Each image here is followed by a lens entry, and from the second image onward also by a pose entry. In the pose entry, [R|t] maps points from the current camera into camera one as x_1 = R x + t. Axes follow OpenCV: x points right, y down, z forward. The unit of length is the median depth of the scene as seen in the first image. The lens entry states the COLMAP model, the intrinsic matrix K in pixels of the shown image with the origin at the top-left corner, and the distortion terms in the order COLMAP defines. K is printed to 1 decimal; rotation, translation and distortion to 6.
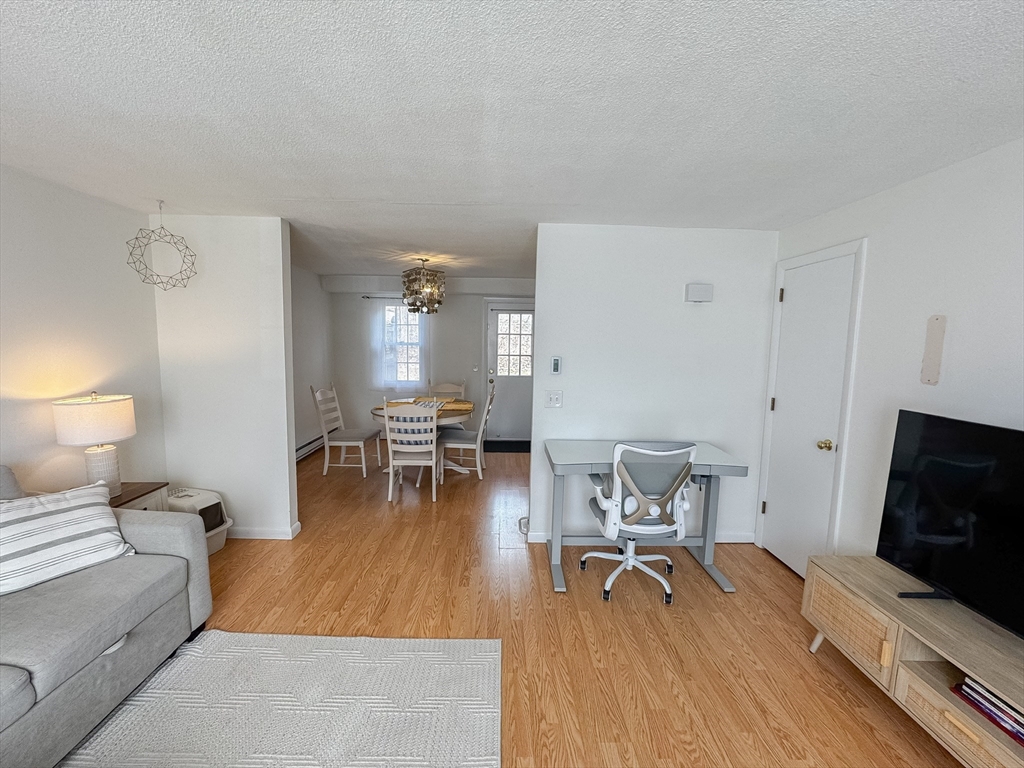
lens RADIAL K [[416.5, 0, 509.7], [0, 416.5, 395.5], [0, 0, 1]] dist [-0.031683, 0.013664]
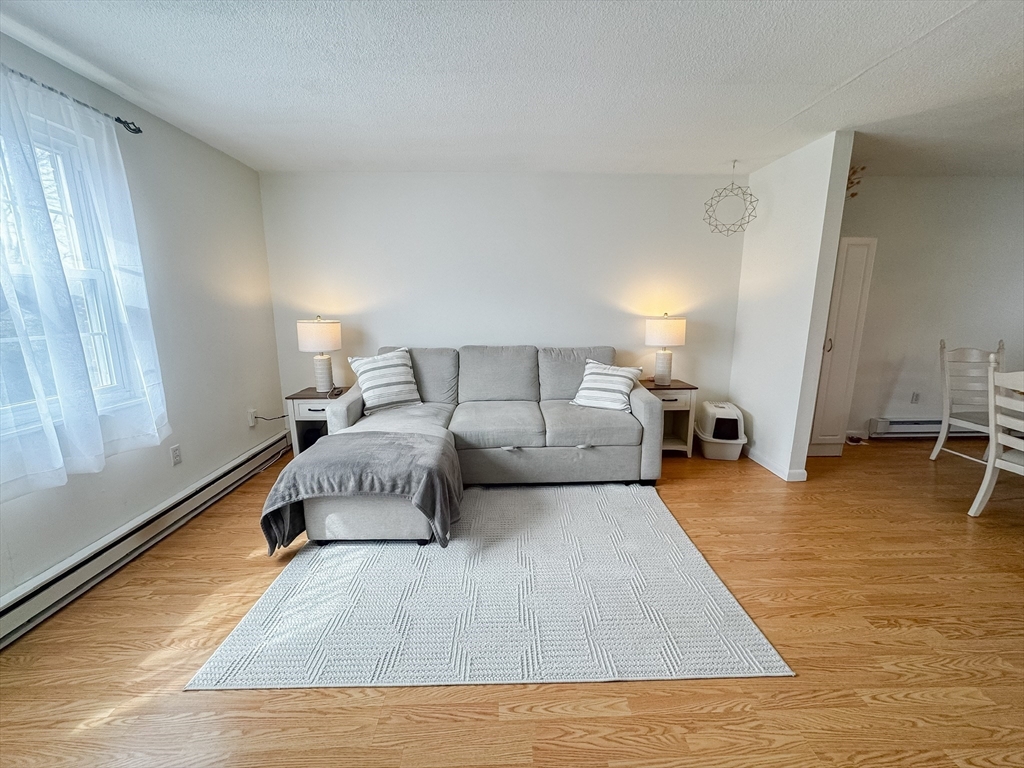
lens RADIAL K [[416.5, 0, 514.0], [0, 416.5, 388.8], [0, 0, 1]] dist [-0.031683, 0.013664]
pose [[0.006229, 0.182957, -0.983101, 0.479874], [-0.129764, 0.974956, 0.180619, 0.054041], [0.991525, 0.126446, 0.029814, 0.393018]]
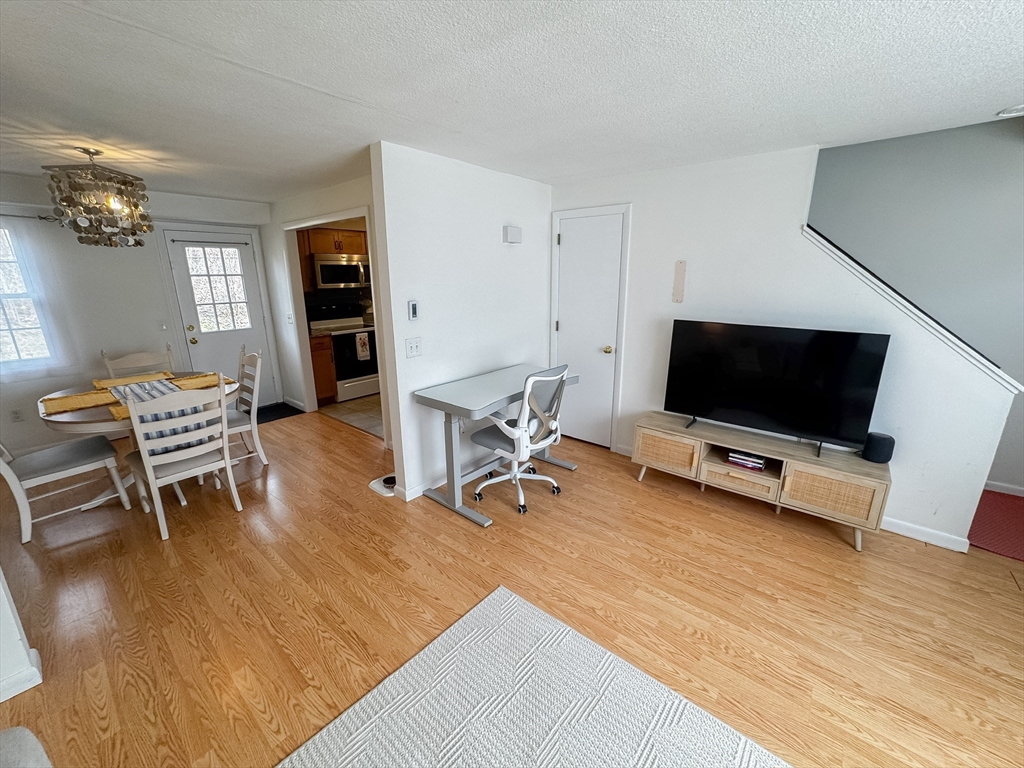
lens RADIAL K [[416.5, 0, 511.1], [0, 416.5, 389.3], [0, 0, 1]] dist [-0.031683, 0.013664]
pose [[0.657918, -0.222137, 0.719583, -0.543387], [0.117758, 0.974099, 0.193040, -0.066728], [-0.743826, -0.042268, 0.667035, 0.274422]]
